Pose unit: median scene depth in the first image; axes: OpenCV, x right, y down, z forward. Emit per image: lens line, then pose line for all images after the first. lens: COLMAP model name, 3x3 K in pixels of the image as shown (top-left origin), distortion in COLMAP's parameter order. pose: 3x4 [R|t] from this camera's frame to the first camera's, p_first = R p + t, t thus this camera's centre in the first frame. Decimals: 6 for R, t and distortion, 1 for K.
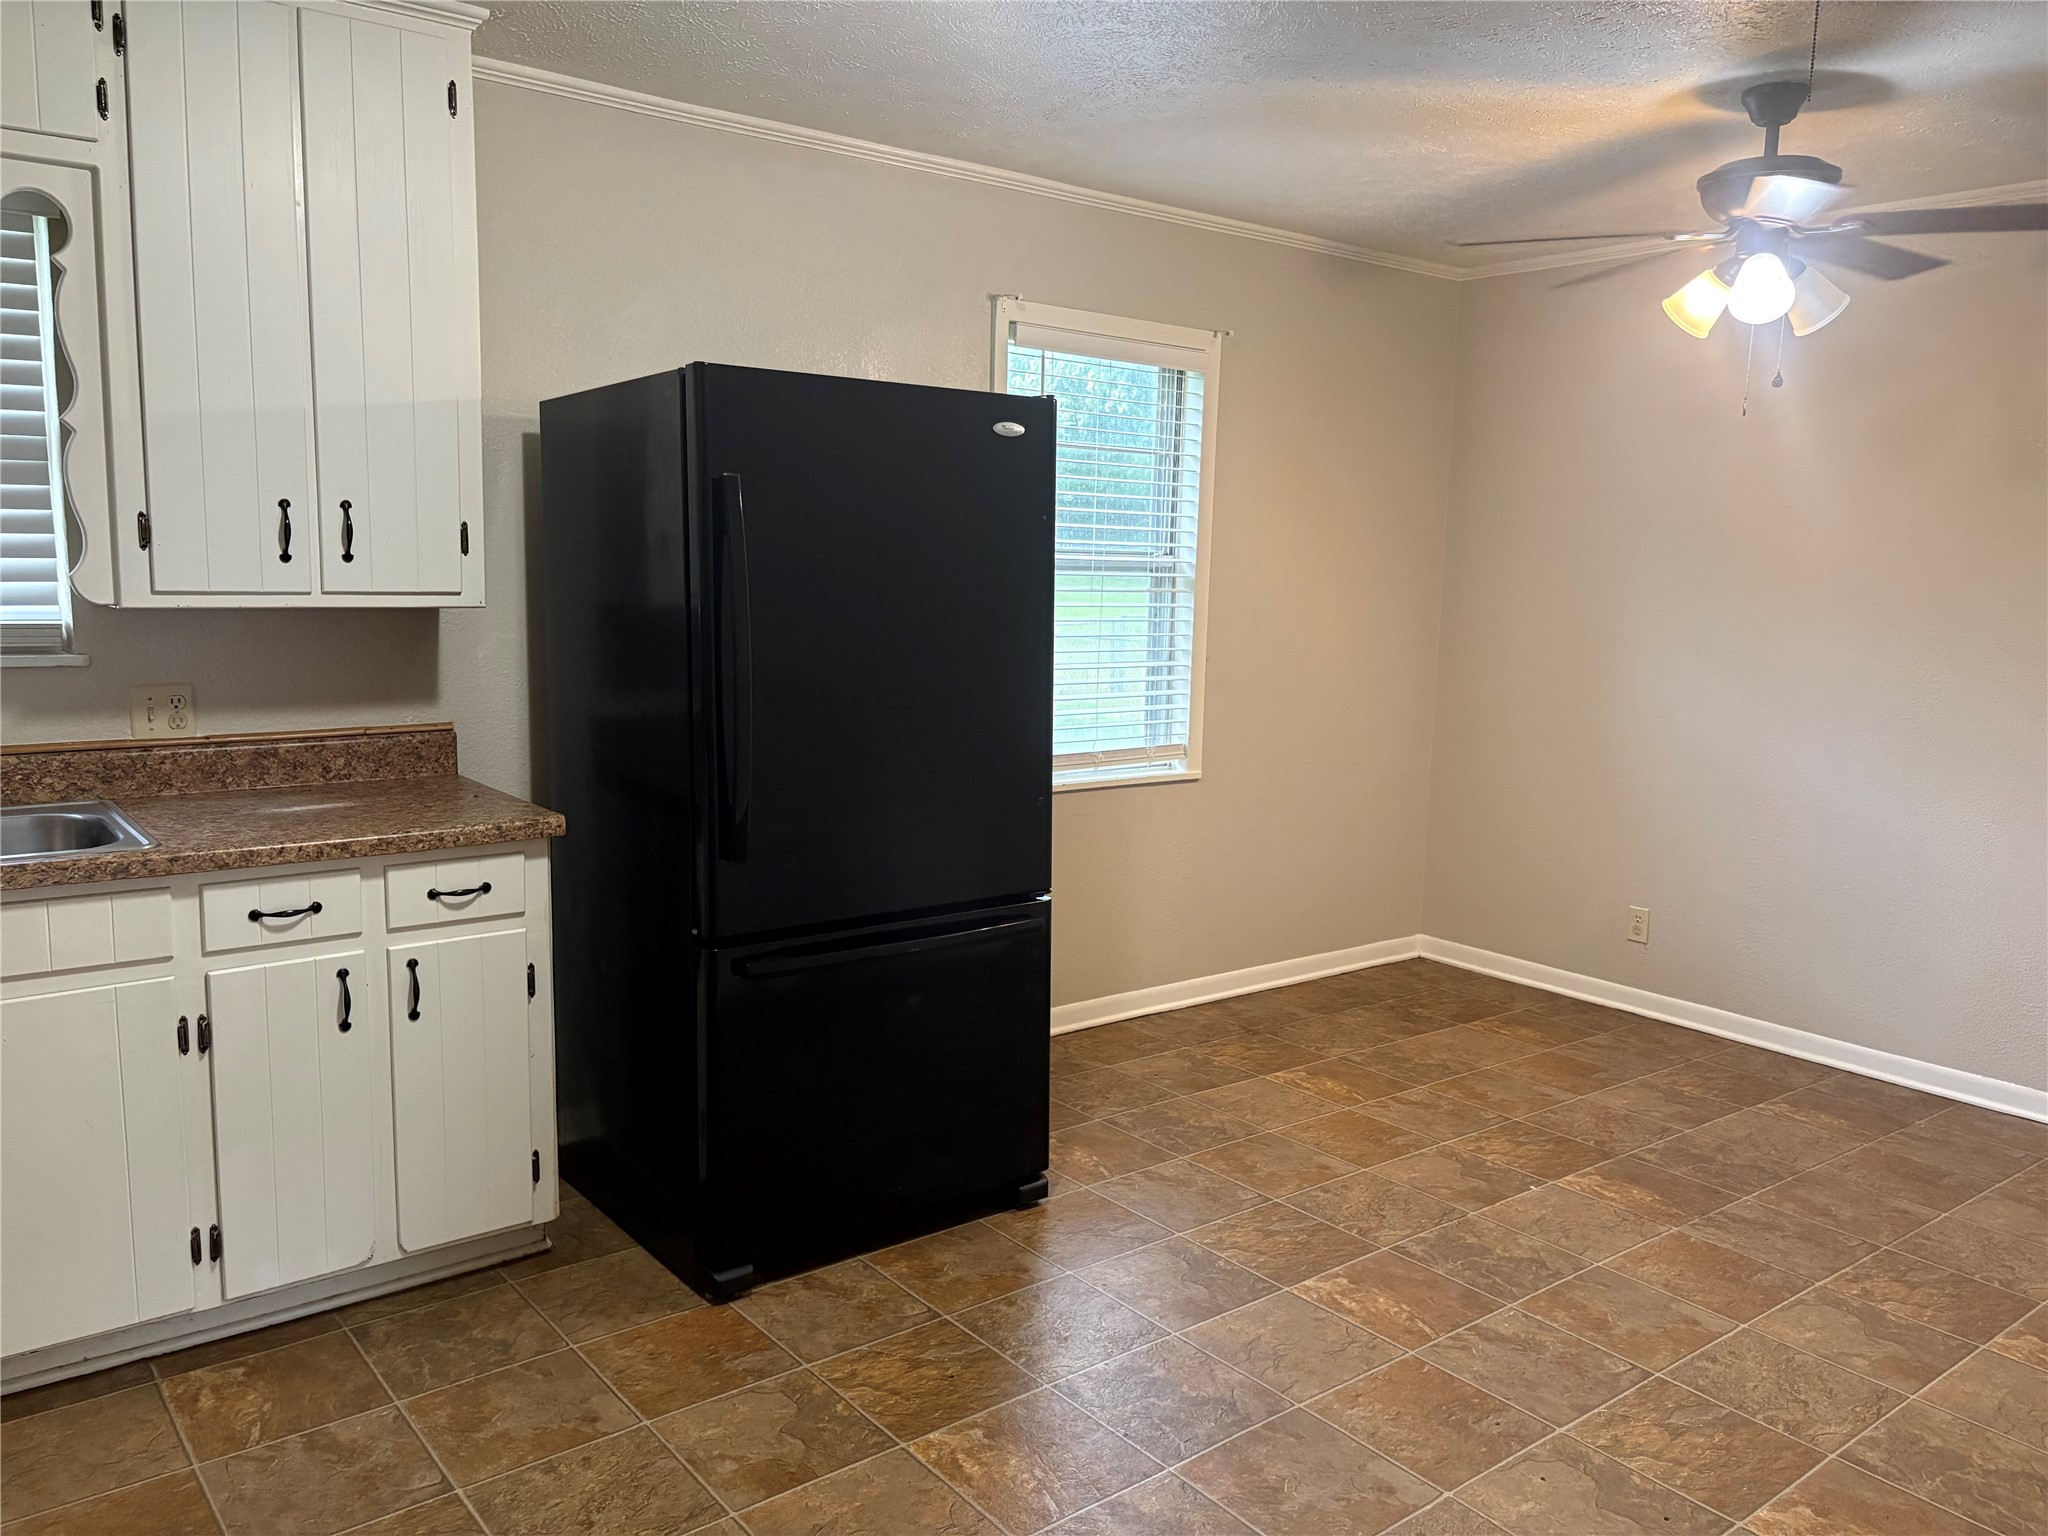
lens RADIAL K [[1548.3, 0, 1016.1], [0, 1548.3, 770.4], [0, 0, 1]] dist [0.048271, -0.052515]
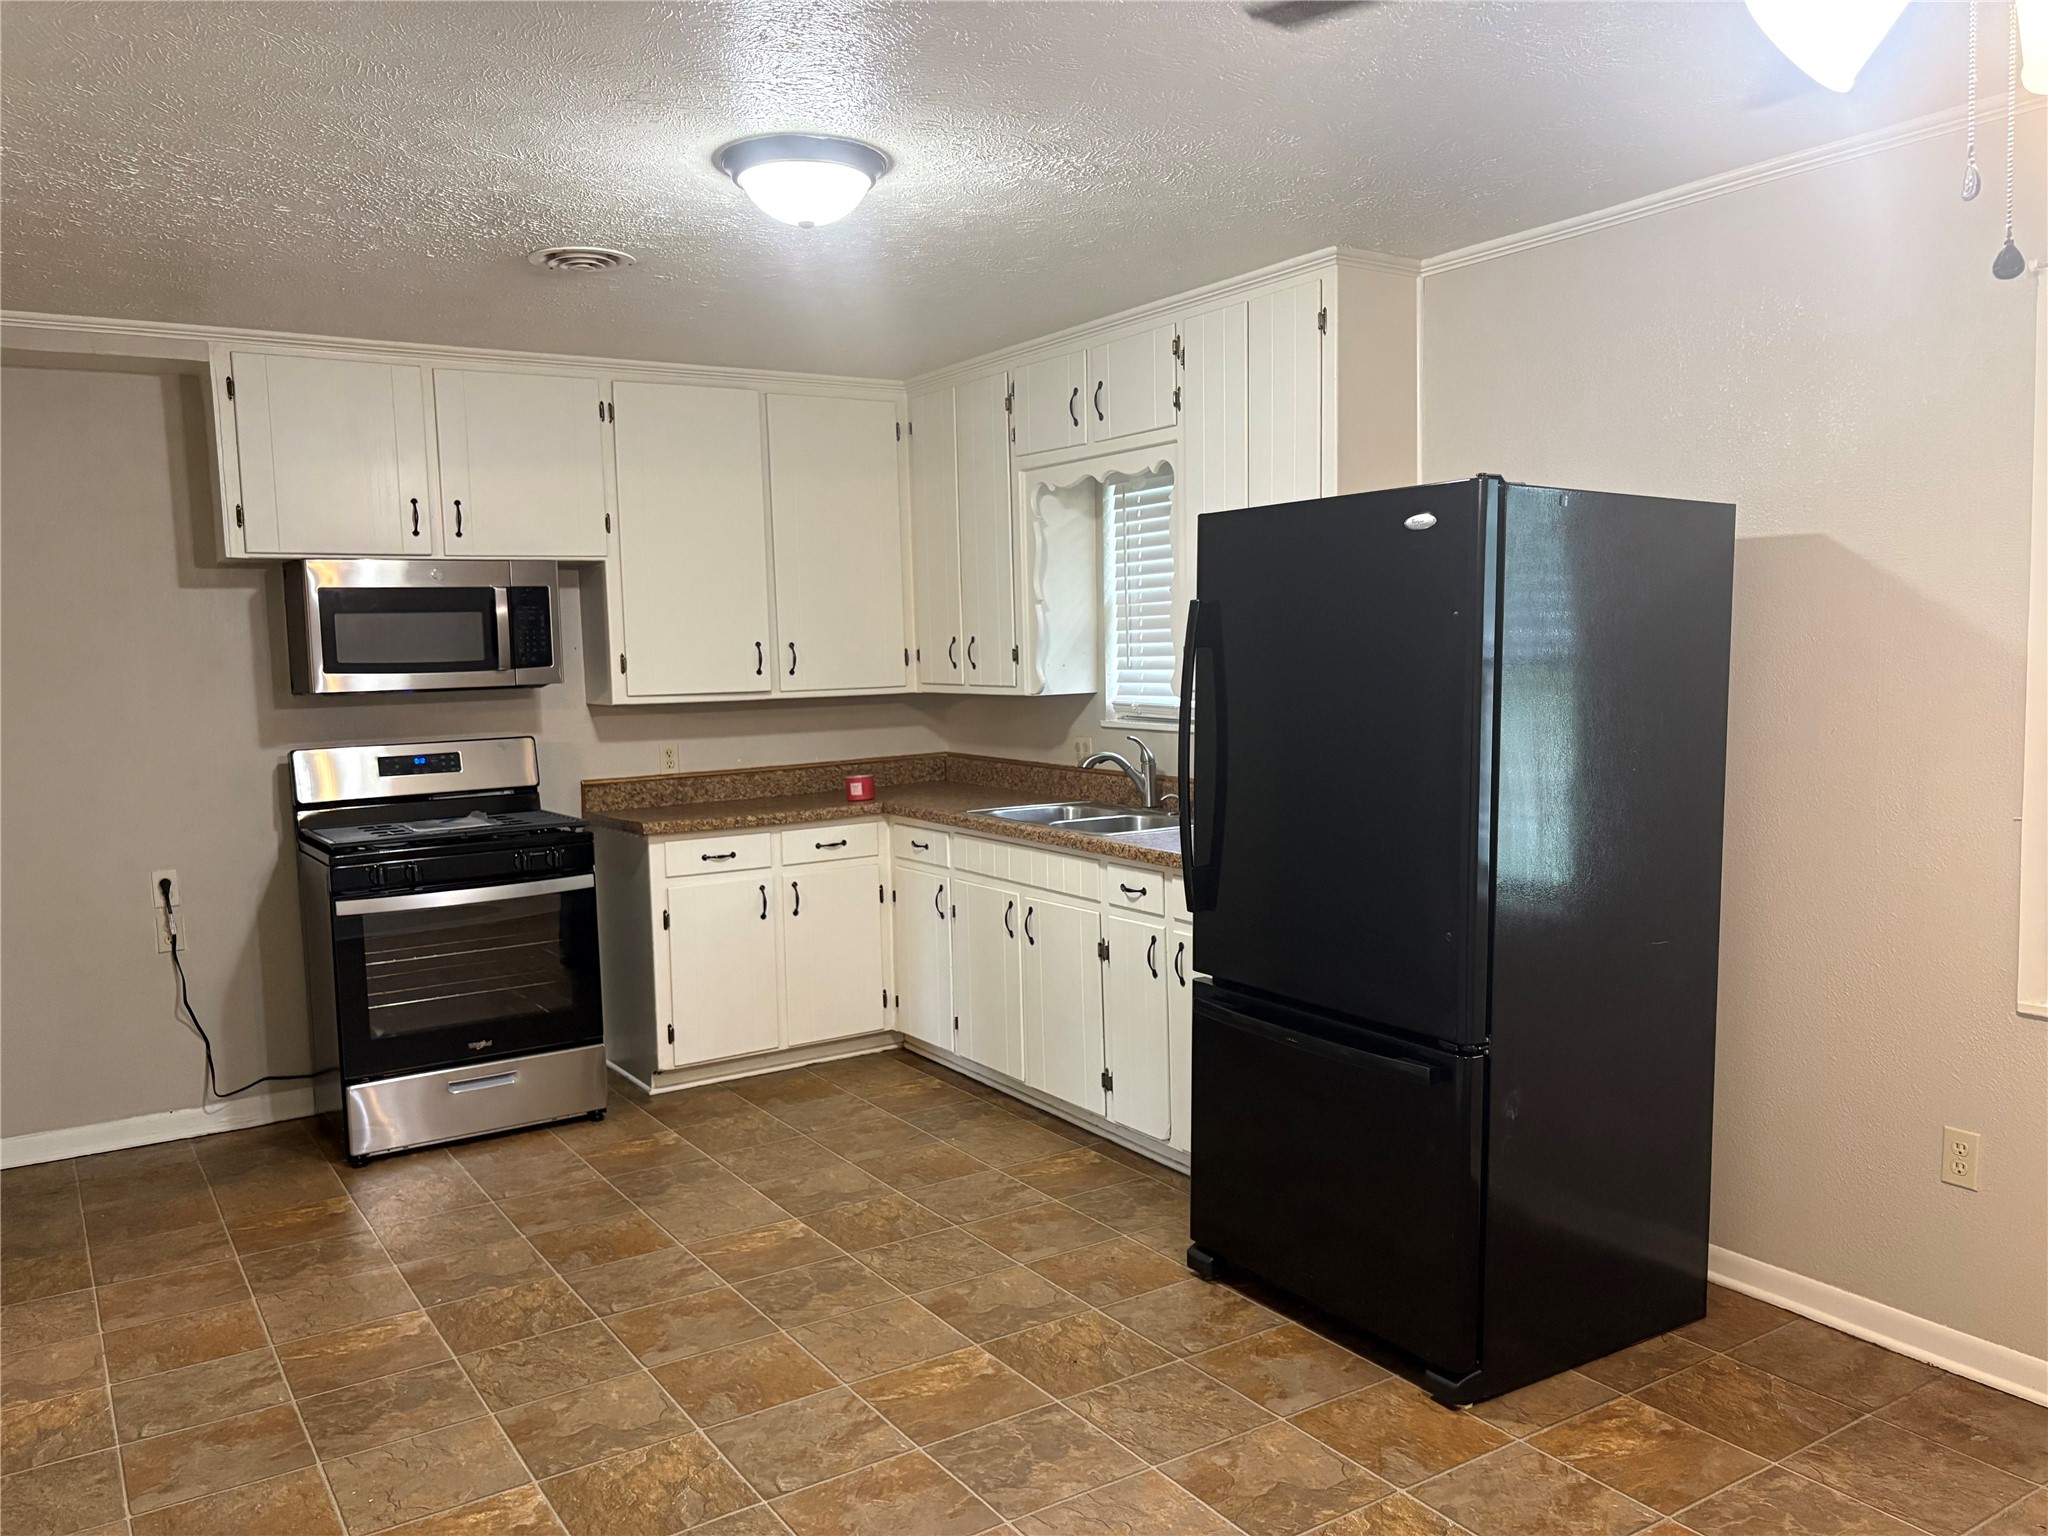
lens RADIAL K [[1527.8, 0, 1028.5], [0, 1527.8, 779.7], [0, 0, 1]] dist [0.056026, -0.061492]
pose [[-0.083853, 0.068821, -0.994099, 0.804136], [-0.121428, 0.989472, 0.078743, -0.097632], [0.989052, 0.127314, -0.074613, 0.740327]]
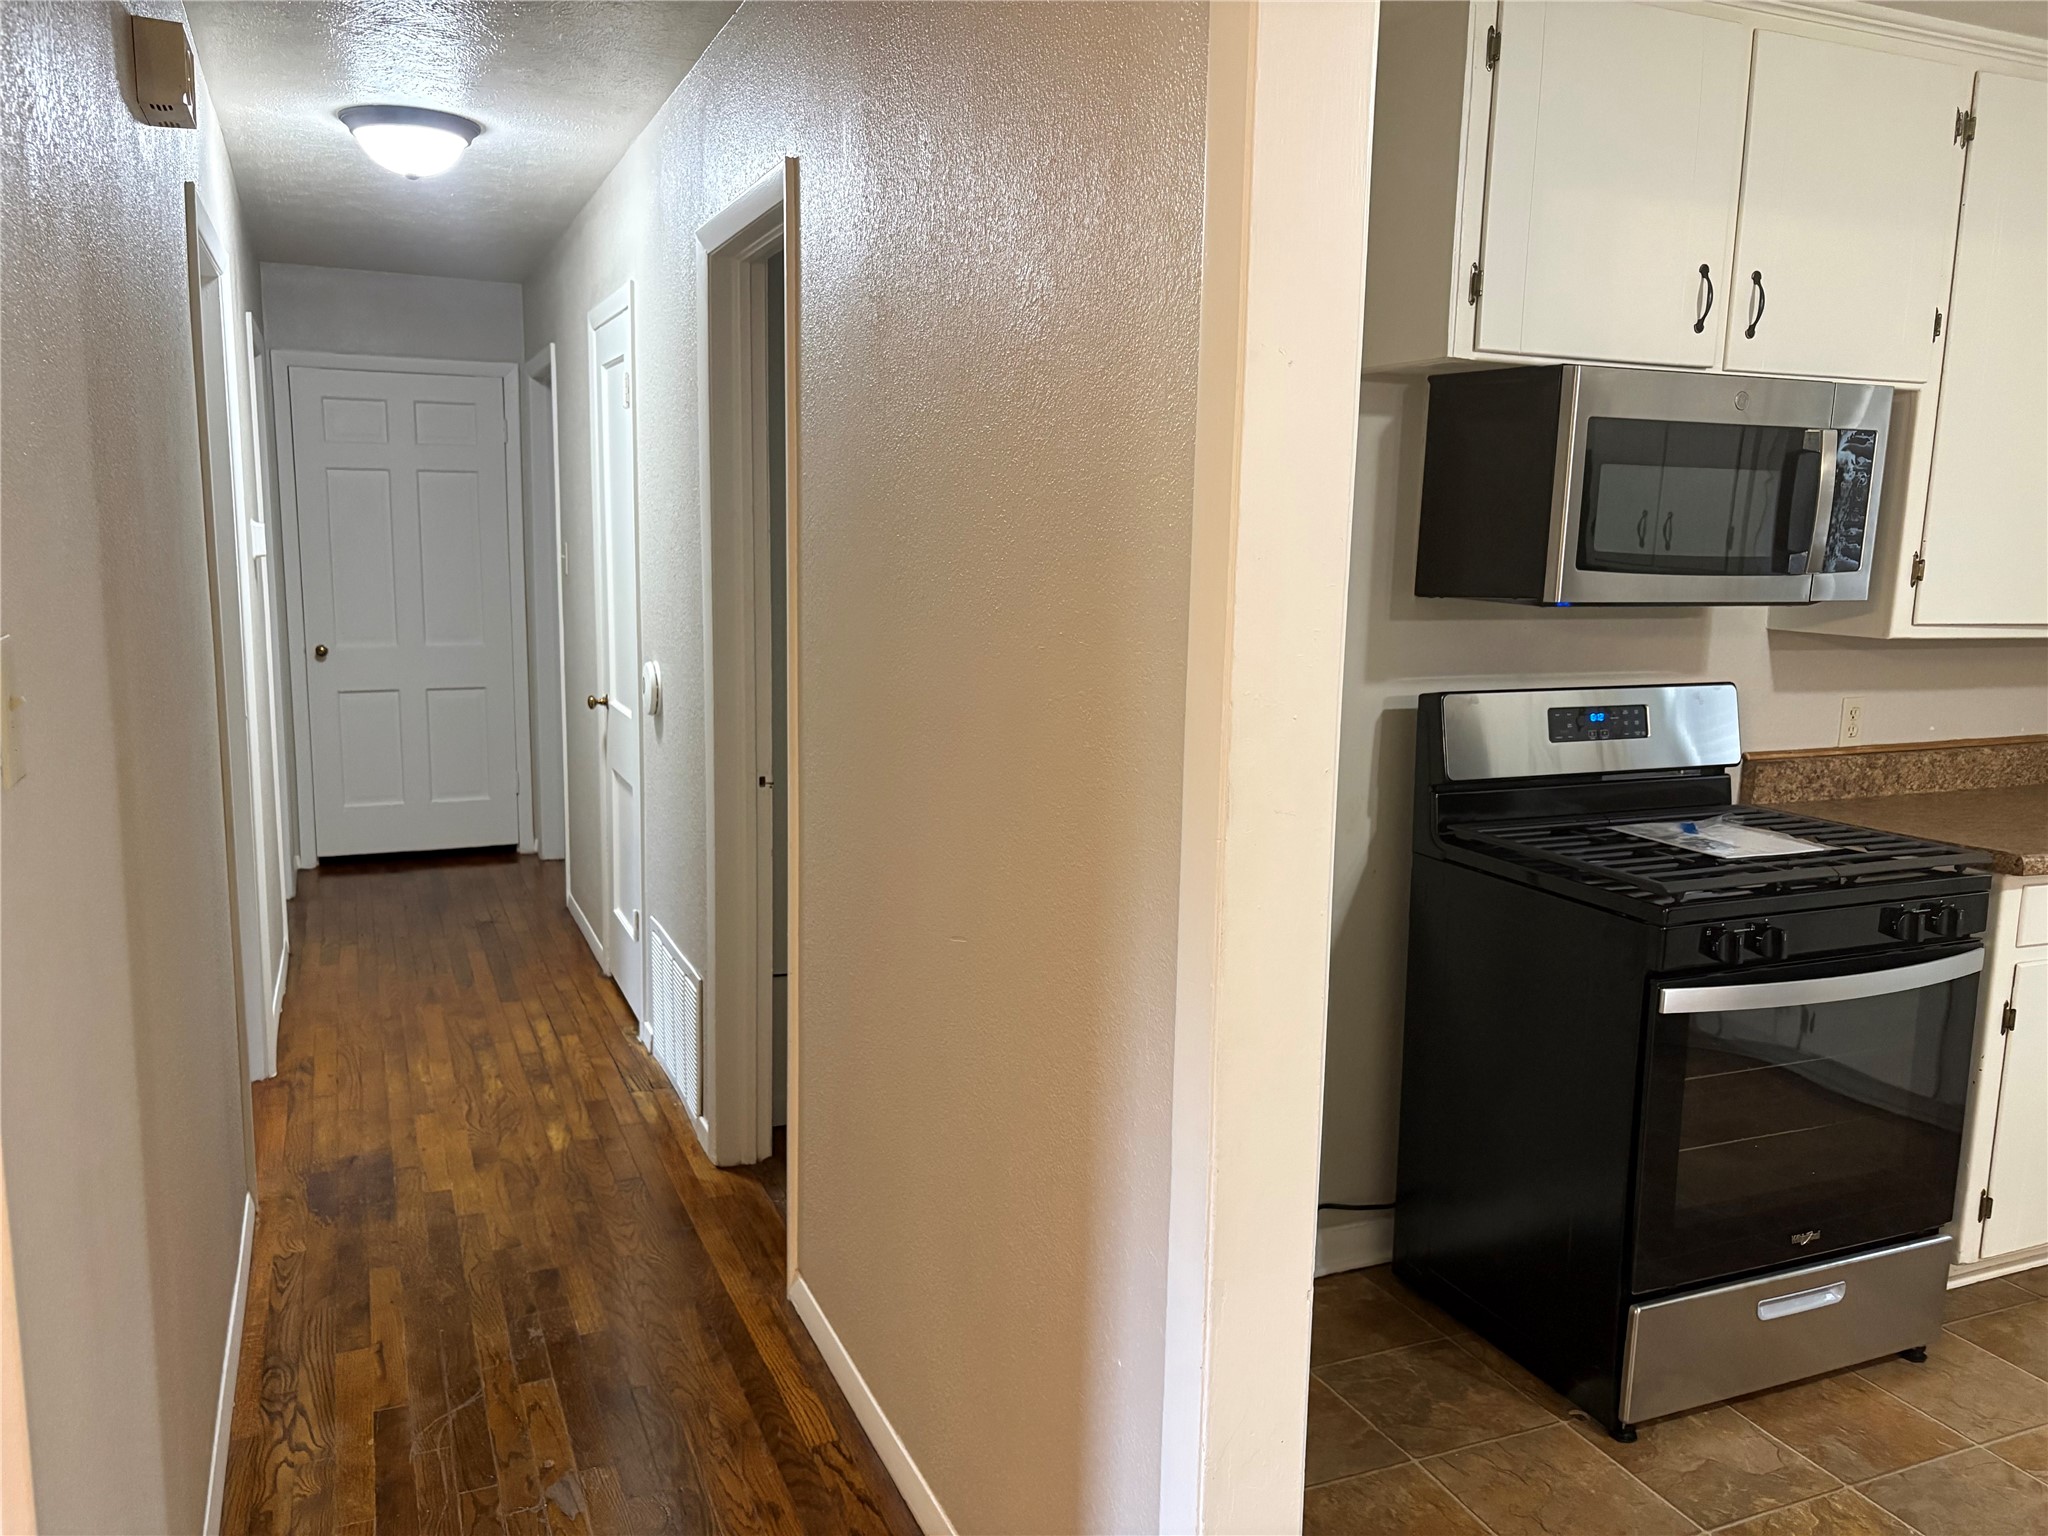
lens RADIAL K [[1548.3, 0, 1016.1], [0, 1548.3, 770.4], [0, 0, 1]] dist [0.048271, -0.052515]
pose [[-0.261440, 0.124824, -0.957114, 0.368871], [-0.167243, 0.970746, 0.172285, -0.004373], [0.950620, 0.205113, -0.232916, 0.002297]]
